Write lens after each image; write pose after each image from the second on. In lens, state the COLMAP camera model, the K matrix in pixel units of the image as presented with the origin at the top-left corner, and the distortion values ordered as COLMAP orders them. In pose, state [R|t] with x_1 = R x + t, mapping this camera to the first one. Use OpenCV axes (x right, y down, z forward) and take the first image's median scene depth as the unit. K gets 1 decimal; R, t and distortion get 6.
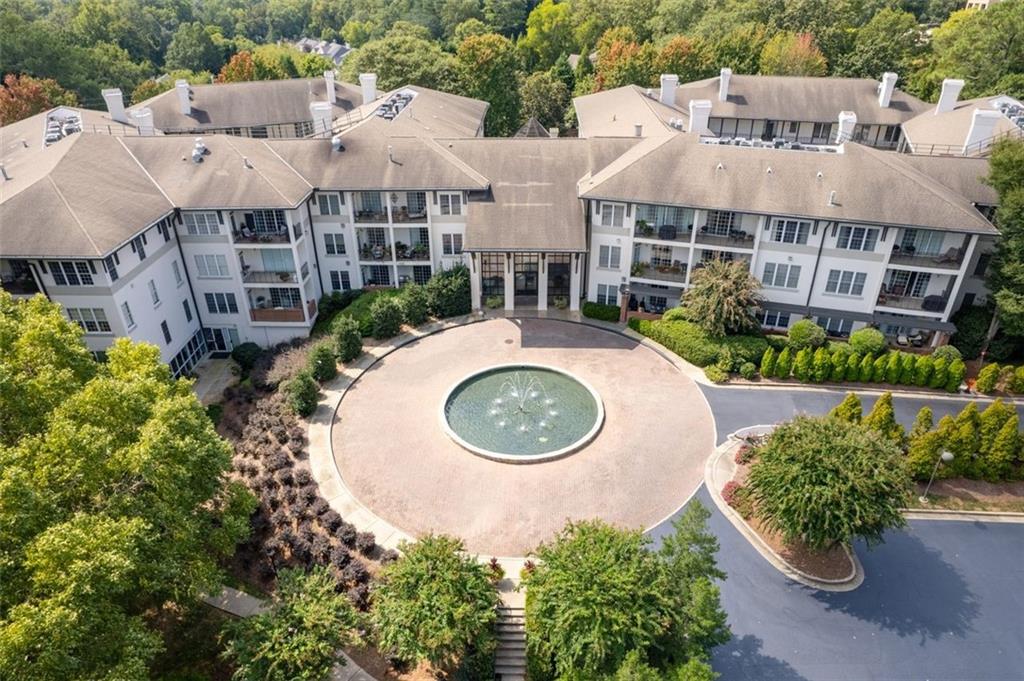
lens RADIAL K [[666.6, 0, 514.2], [0, 666.6, 340.7], [0, 0, 1]] dist [-0.049080, 0.007567]
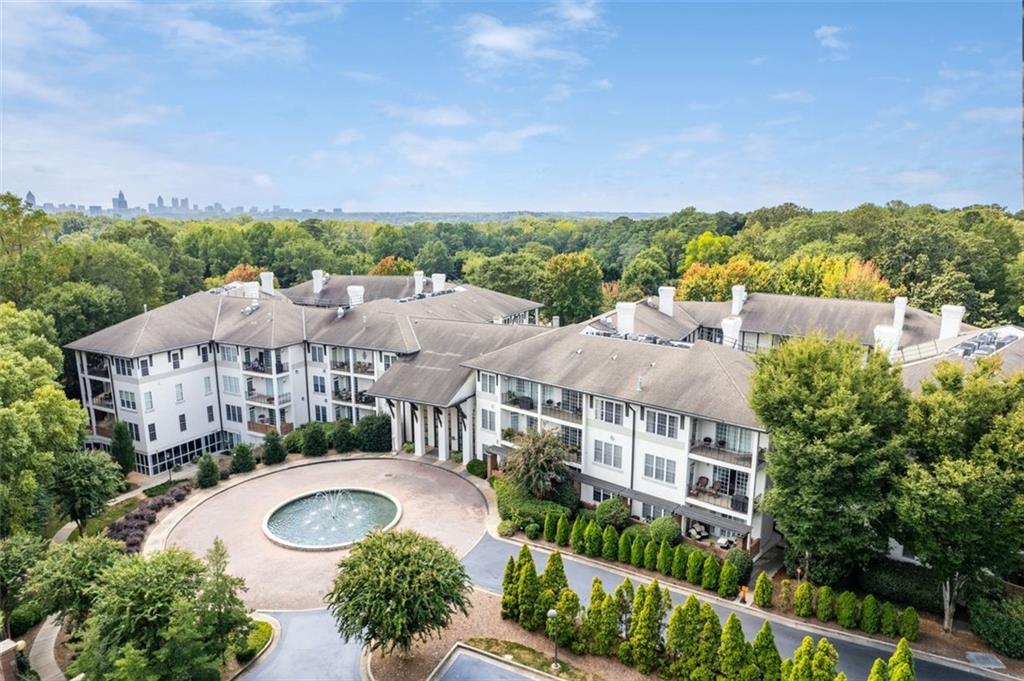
lens RADIAL K [[666.6, 0, 511.4], [0, 666.6, 346.8], [0, 0, 1]] dist [-0.049080, 0.007567]
pose [[0.905519, 0.094711, -0.413601, 0.641416], [-0.218030, 0.940096, -0.262073, 0.047716], [0.364003, 0.327489, 0.871924, -0.029393]]
